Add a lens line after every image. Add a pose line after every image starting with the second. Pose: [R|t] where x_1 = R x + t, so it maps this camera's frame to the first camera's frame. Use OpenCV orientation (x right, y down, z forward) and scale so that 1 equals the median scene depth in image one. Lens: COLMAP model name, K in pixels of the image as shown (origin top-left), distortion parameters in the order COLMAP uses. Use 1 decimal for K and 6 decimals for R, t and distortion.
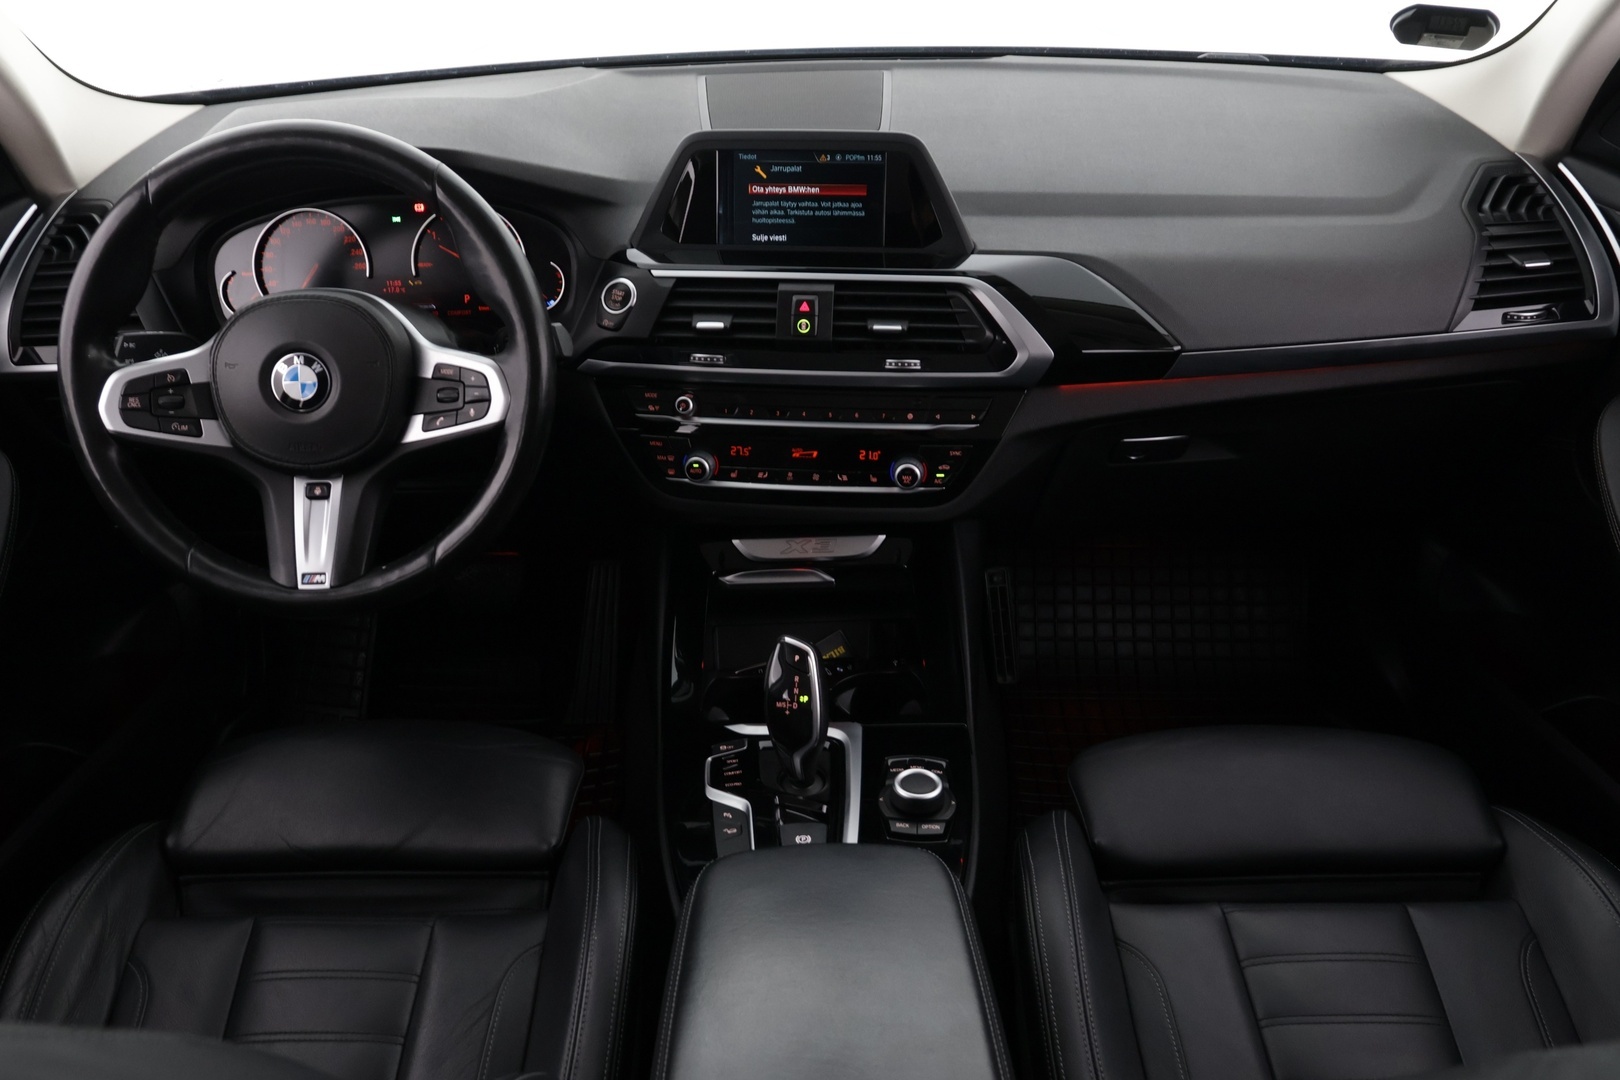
lens RADIAL K [[1334.0, 0, 800.1], [0, 1334.0, 534.0], [0, 0, 1]] dist [-0.043882, 0.012416]
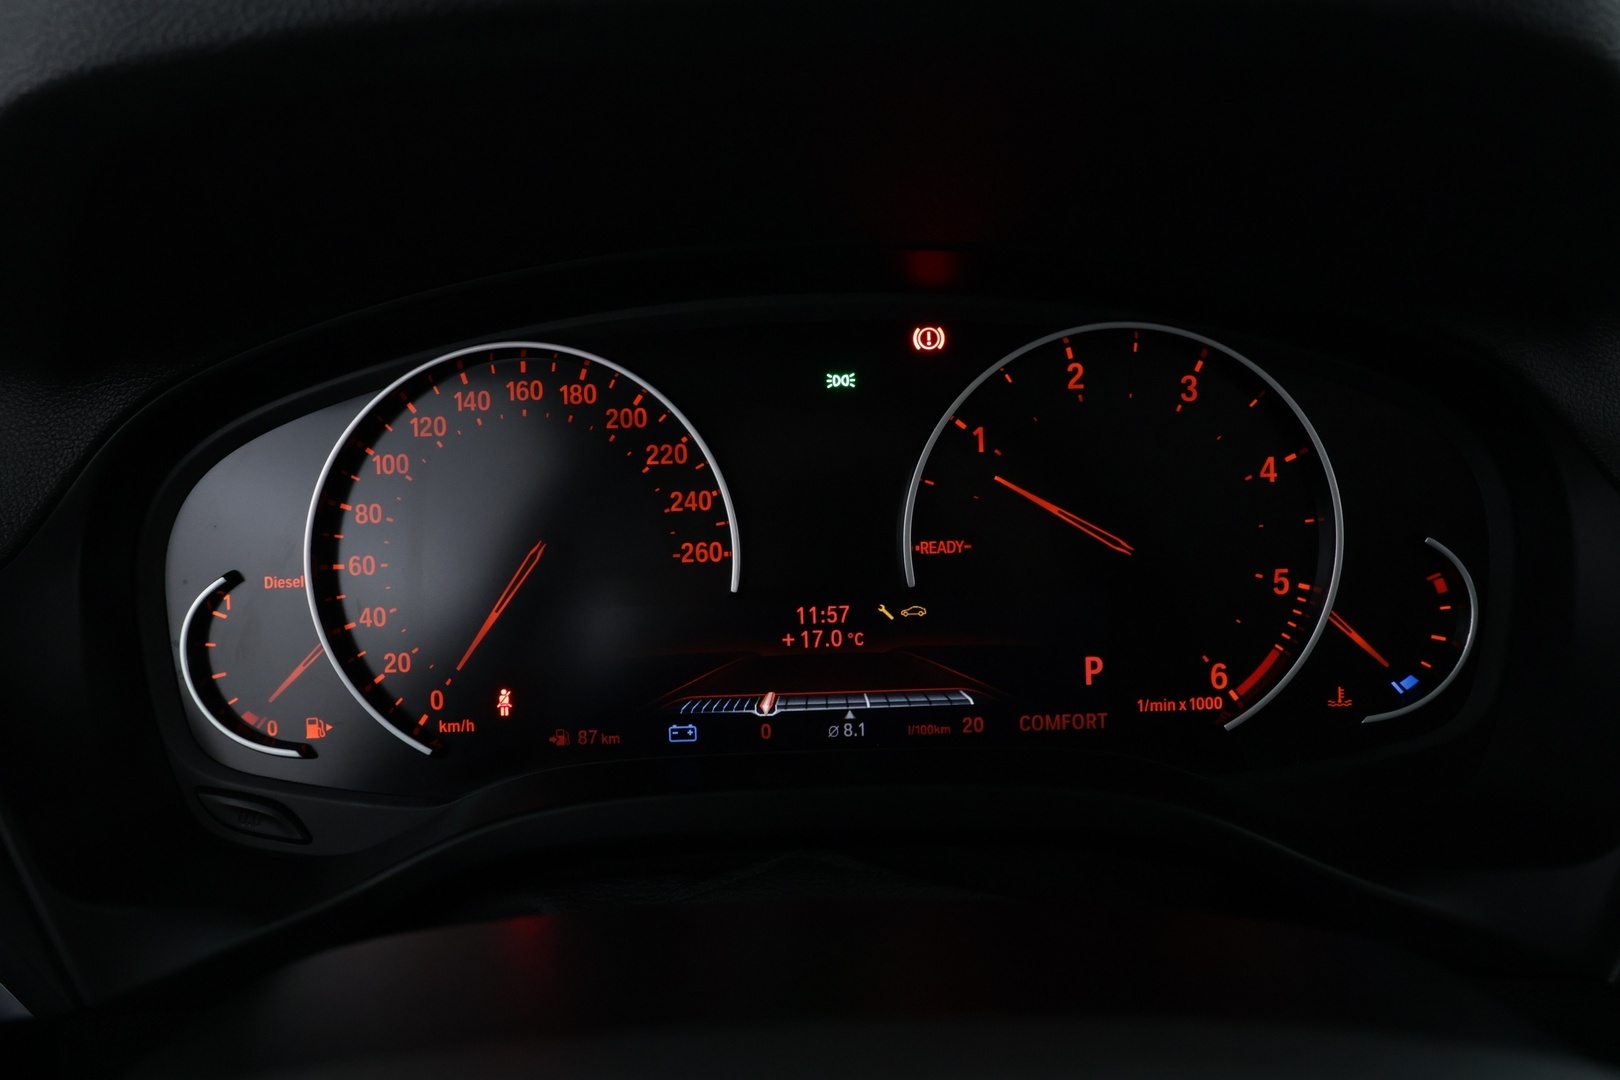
lens RADIAL K [[1334.0, 0, 814.0], [0, 1334.0, 548.4], [0, 0, 1]] dist [-0.043882, 0.012416]
pose [[0.999262, -0.005680, -0.037977, -0.315000], [-0.000316, 0.987749, -0.156048, -0.169482], [0.038398, 0.155944, 0.987019, 0.774280]]
